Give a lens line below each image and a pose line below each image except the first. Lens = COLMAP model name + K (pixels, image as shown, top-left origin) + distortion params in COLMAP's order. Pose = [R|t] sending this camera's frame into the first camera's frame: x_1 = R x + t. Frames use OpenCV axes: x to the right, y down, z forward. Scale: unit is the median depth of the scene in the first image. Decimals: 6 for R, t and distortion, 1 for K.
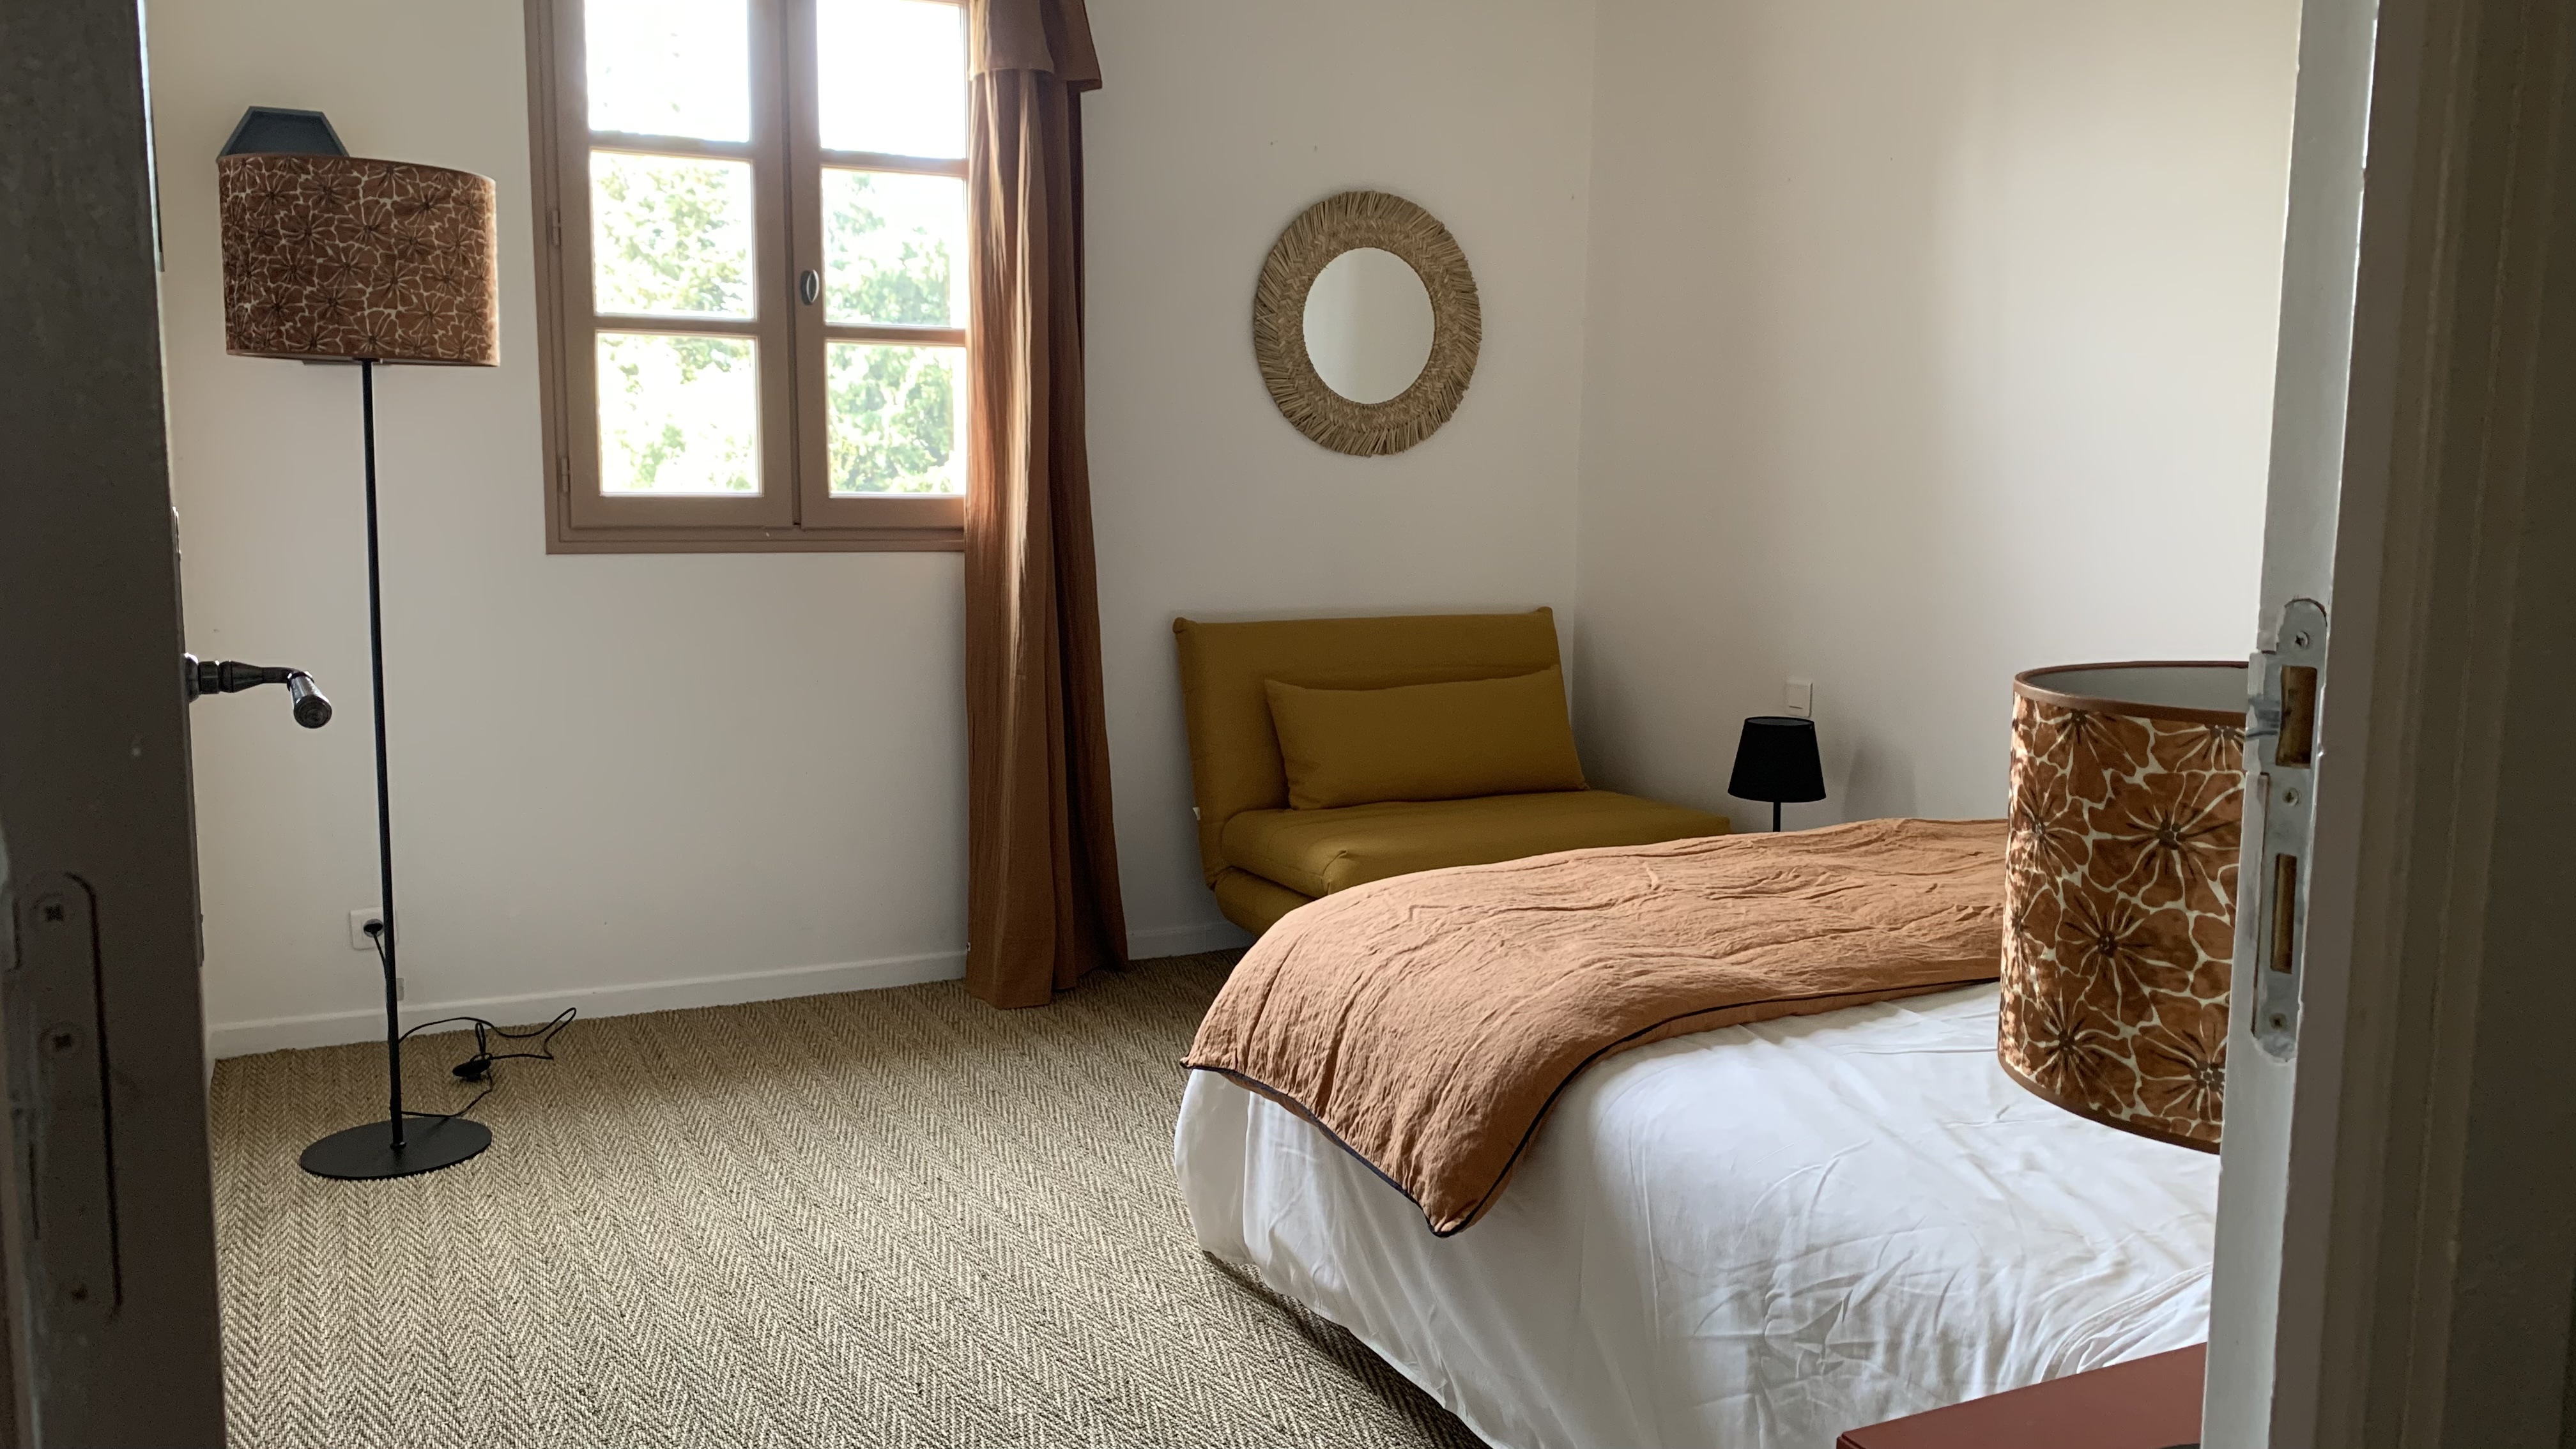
lens RADIAL K [[1965.2, 0, 1284.4], [0, 1965.2, 716.3], [0, 0, 1]] dist [0.051769, -0.056700]
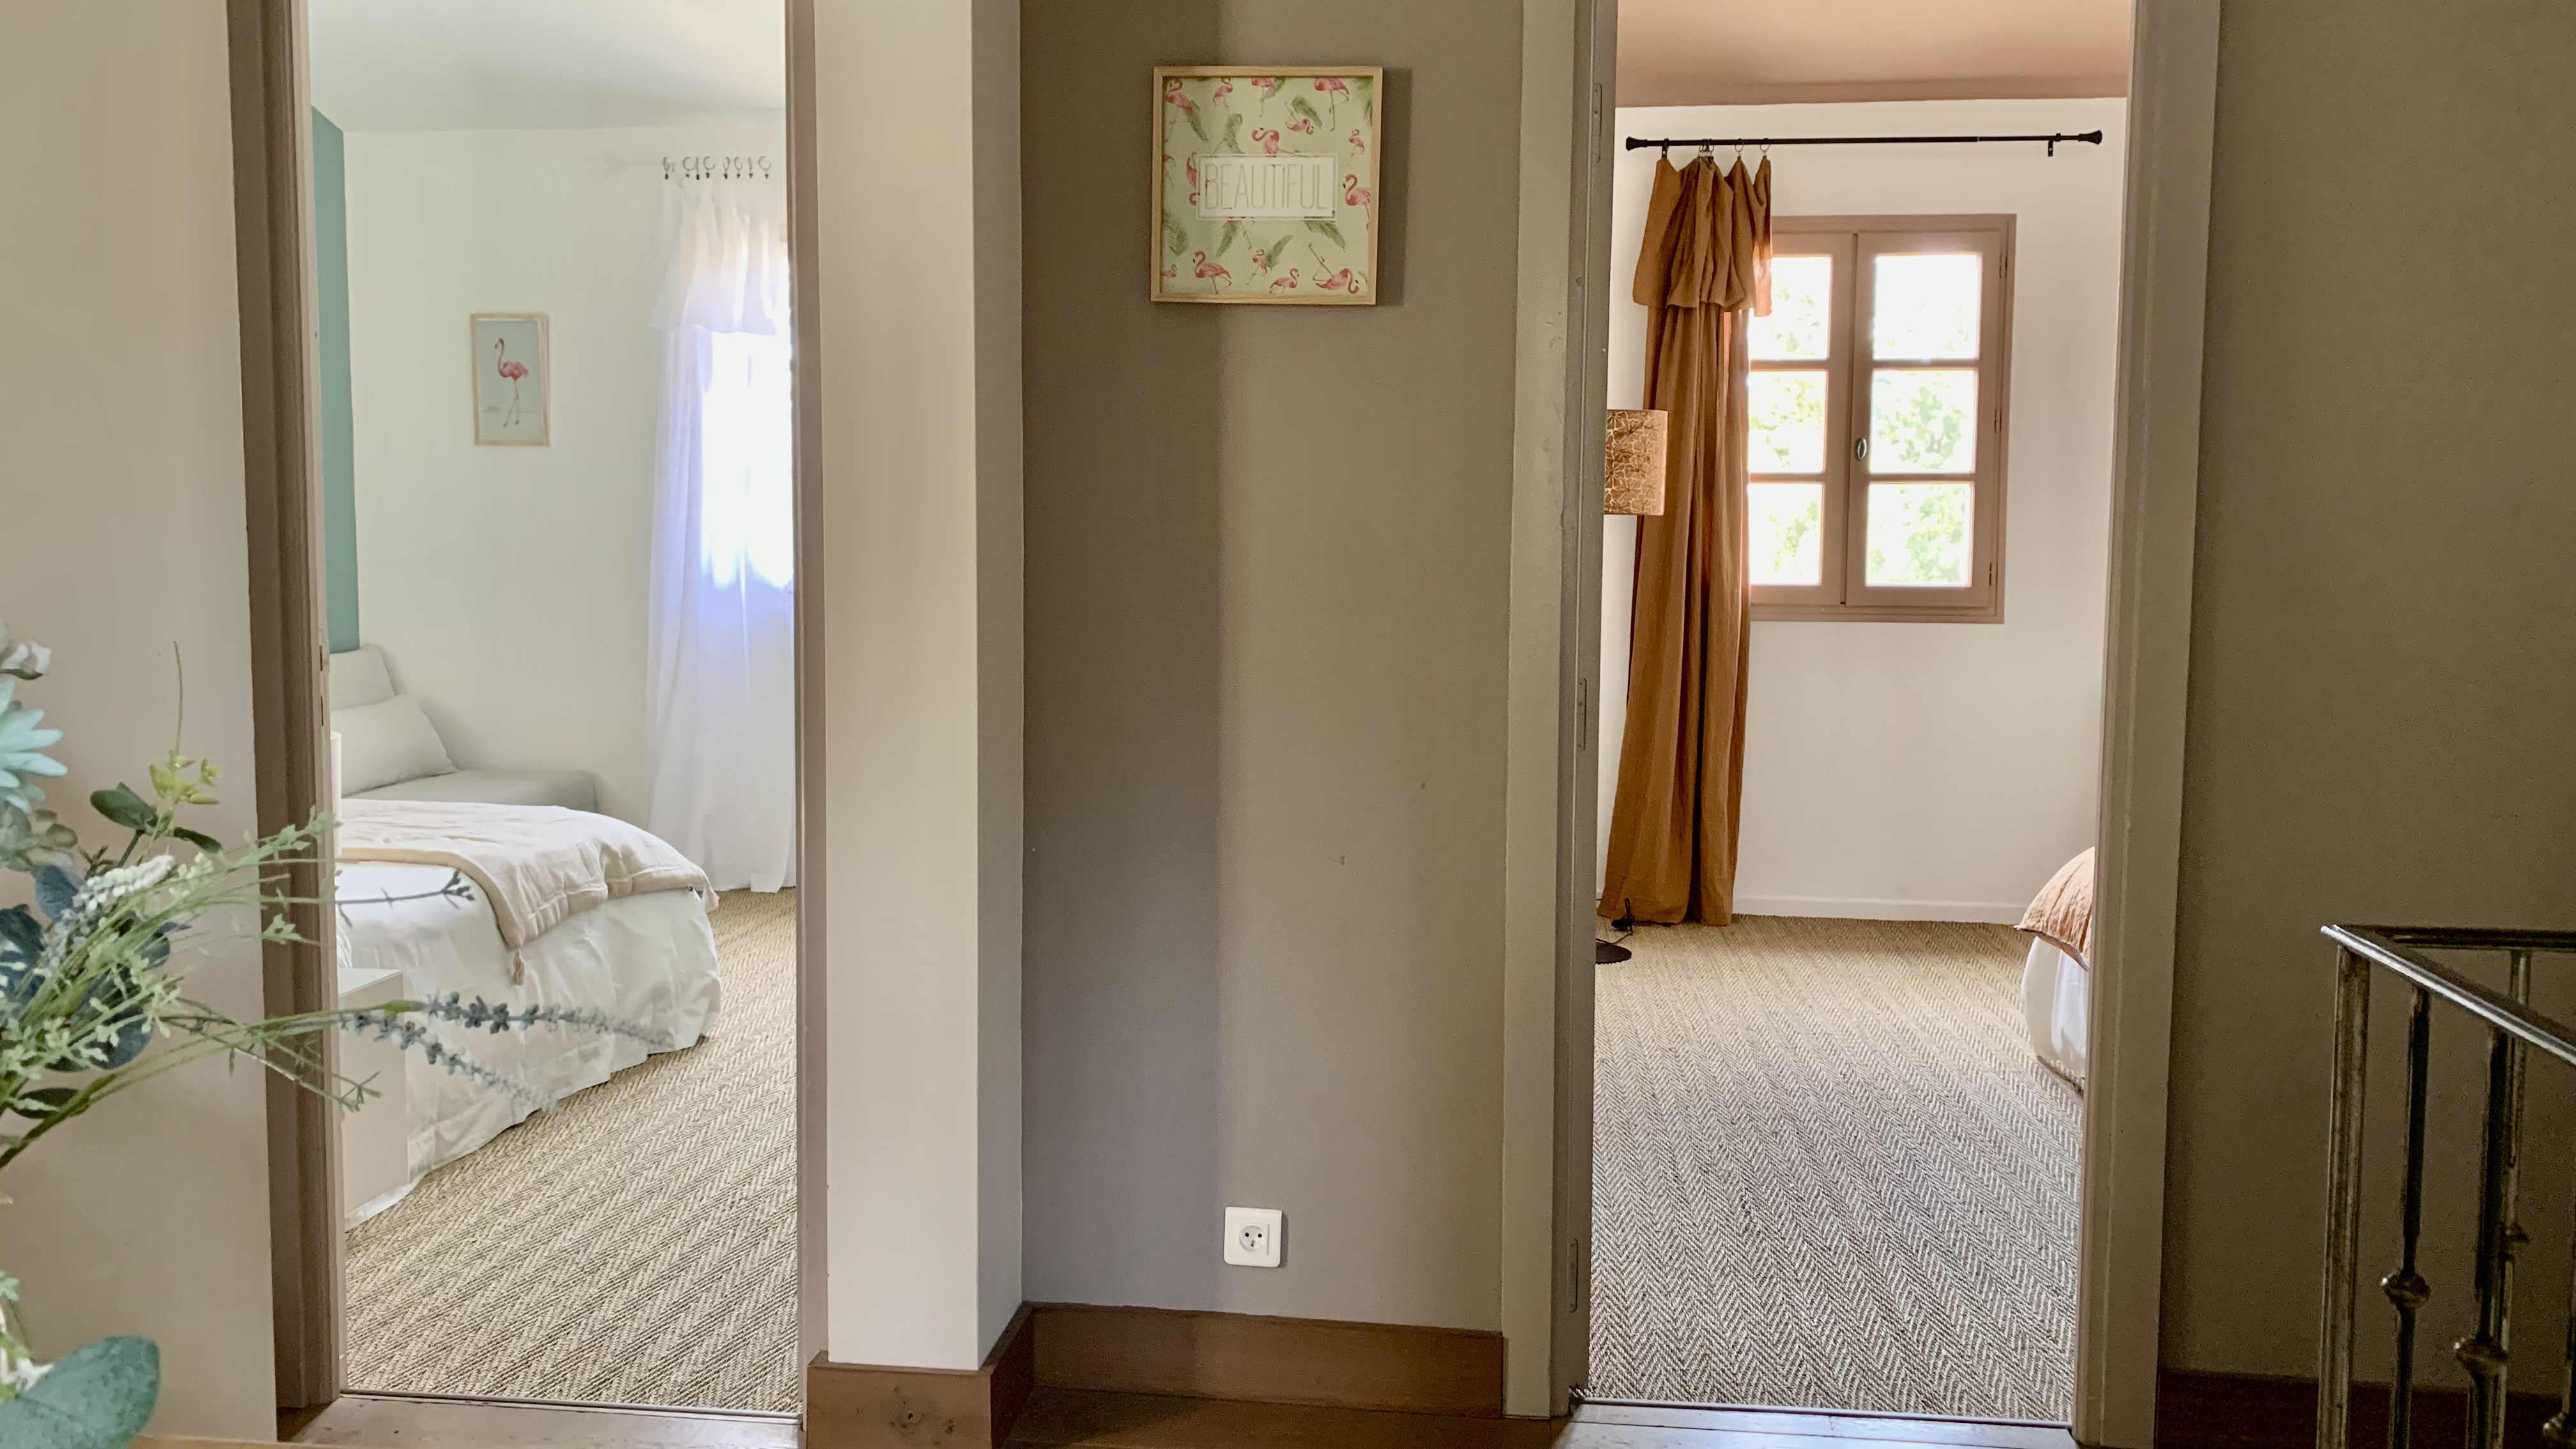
lens RADIAL K [[1965.2, 0, 1284.4], [0, 1965.2, 716.3], [0, 0, 1]] dist [0.051769, -0.056700]
pose [[0.844436, 0.047210, -0.533572, 0.334162], [-0.063266, 0.997927, -0.011829, 0.055277], [0.531907, 0.043745, 0.845672, -0.829435]]
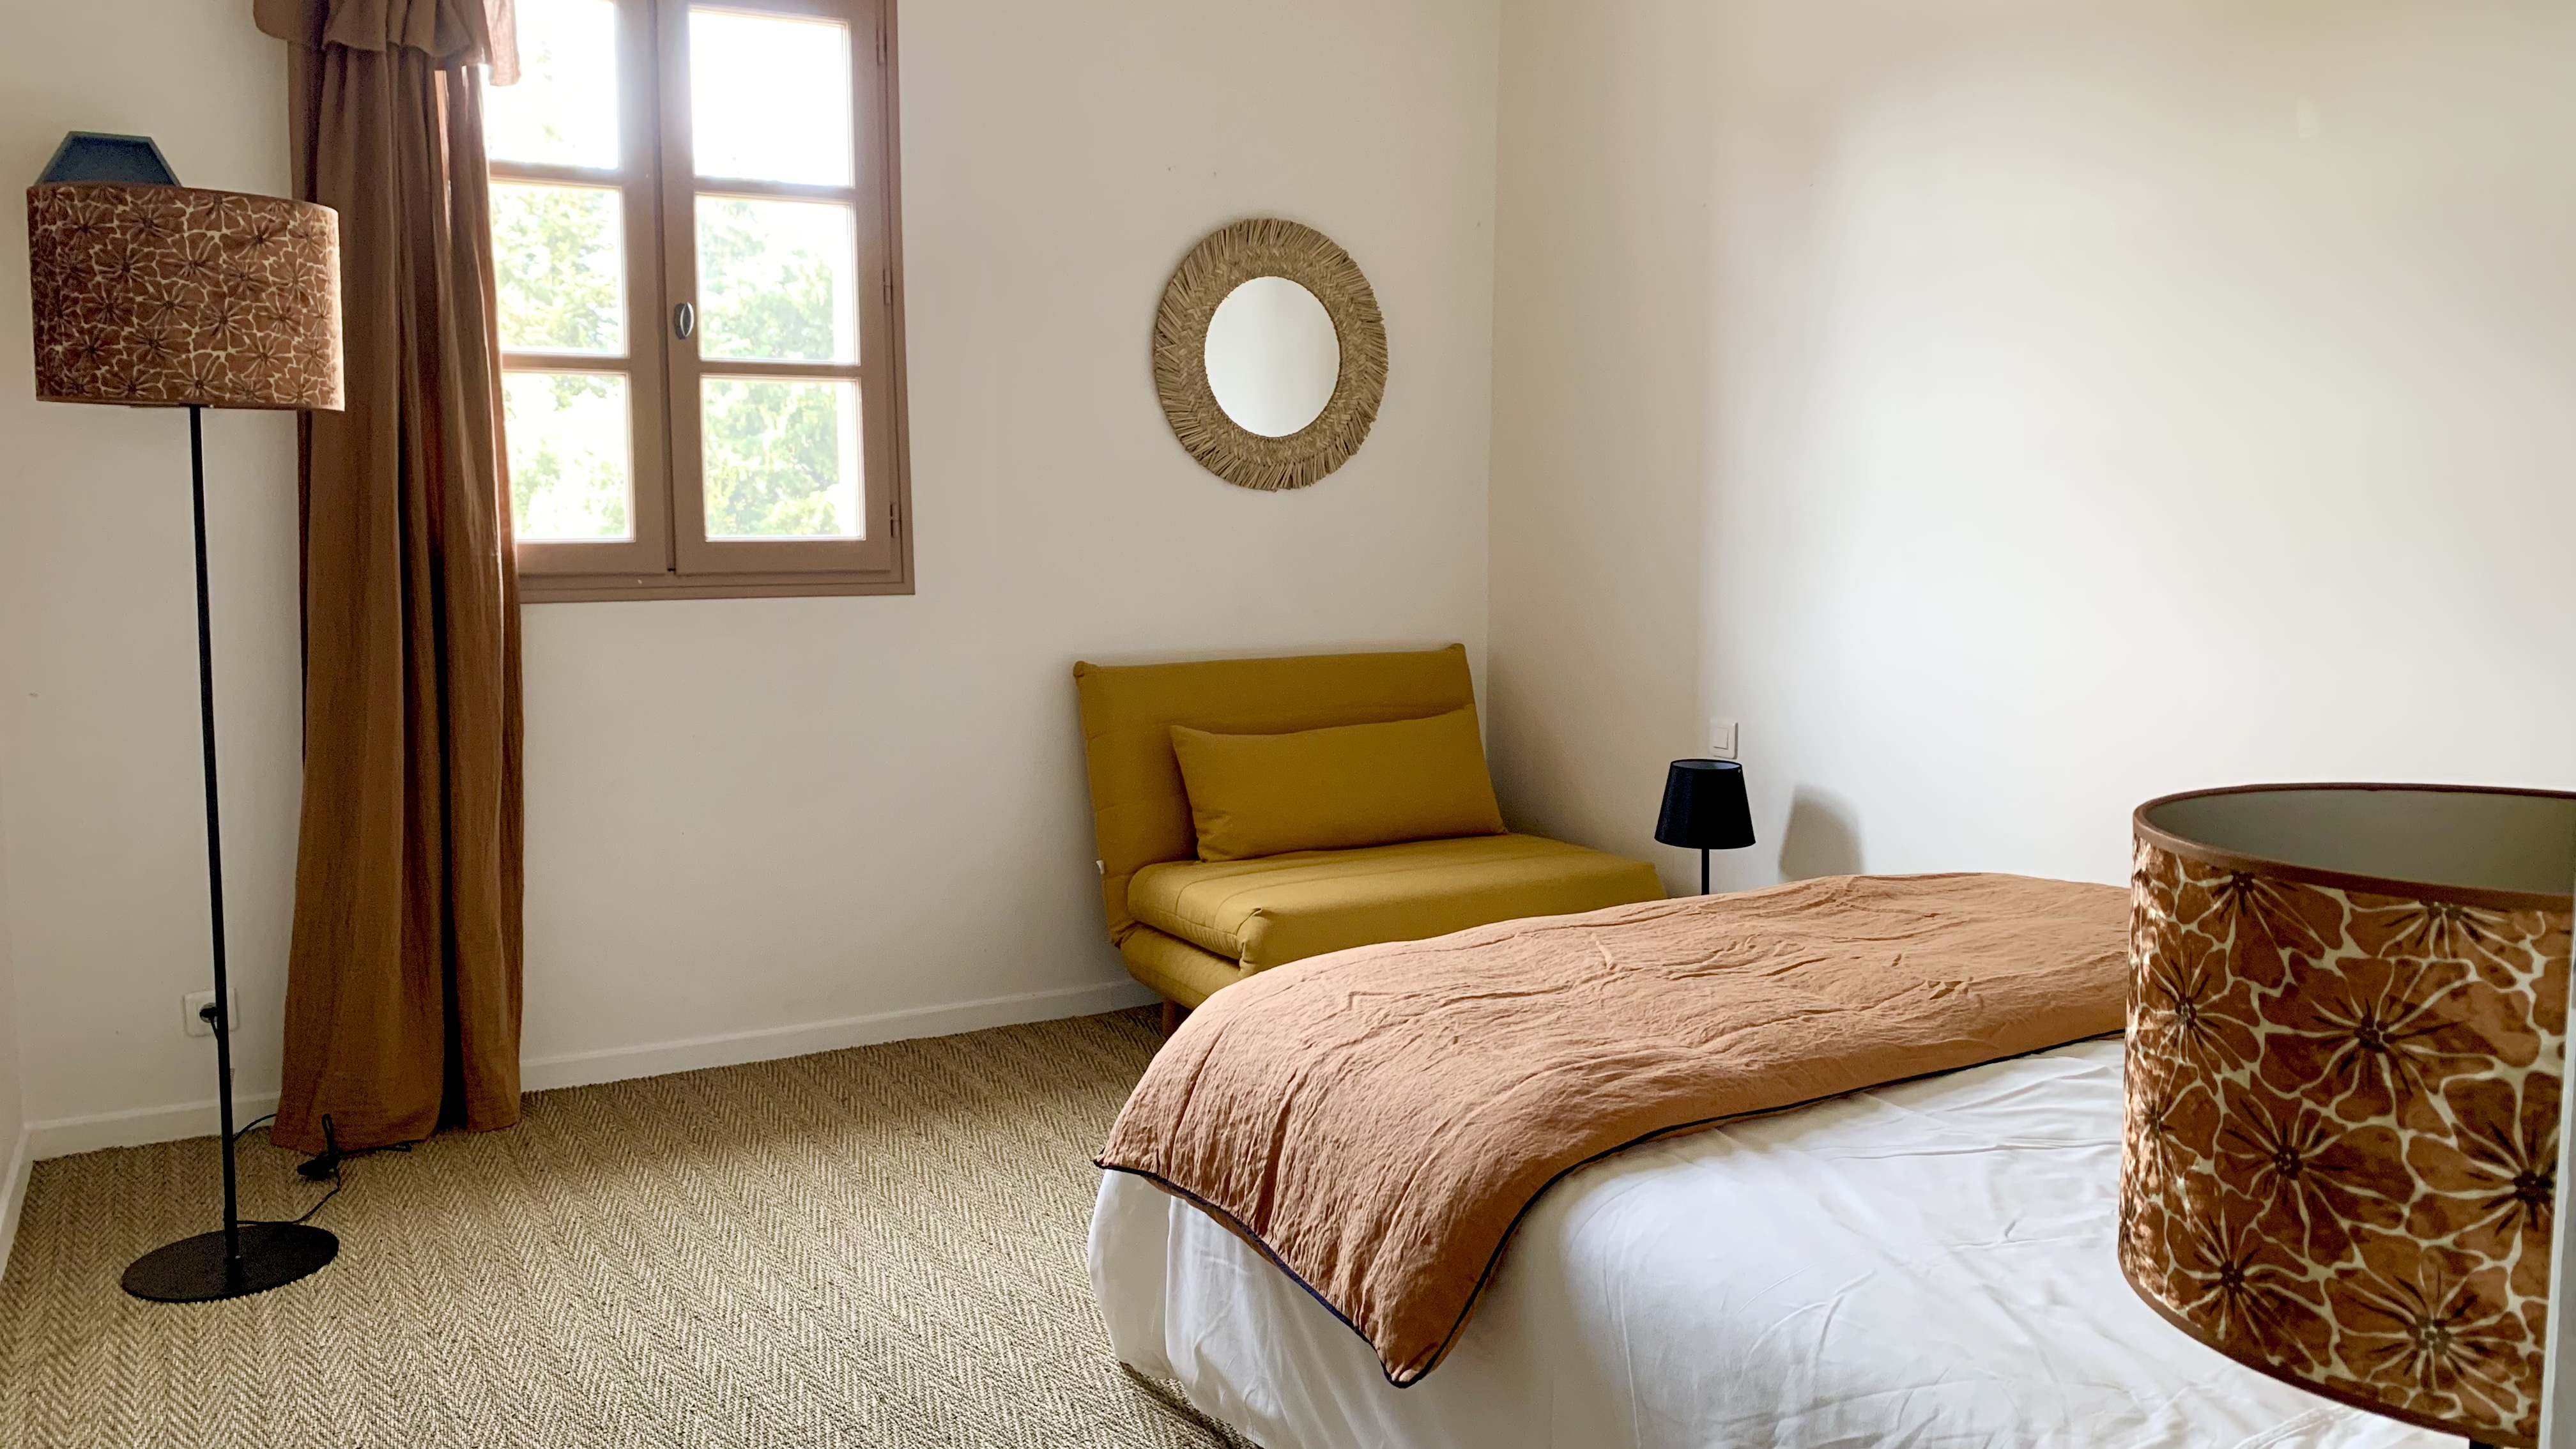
lens RADIAL K [[1971.2, 0, 1266.3], [0, 1971.2, 690.4], [0, 0, 1]] dist [0.033240, -0.007550]
pose [[0.998802, -0.013371, 0.047066, -0.014458], [0.014454, 0.999637, -0.022742, -0.024265], [-0.046745, 0.023395, 0.998633, 0.073023]]
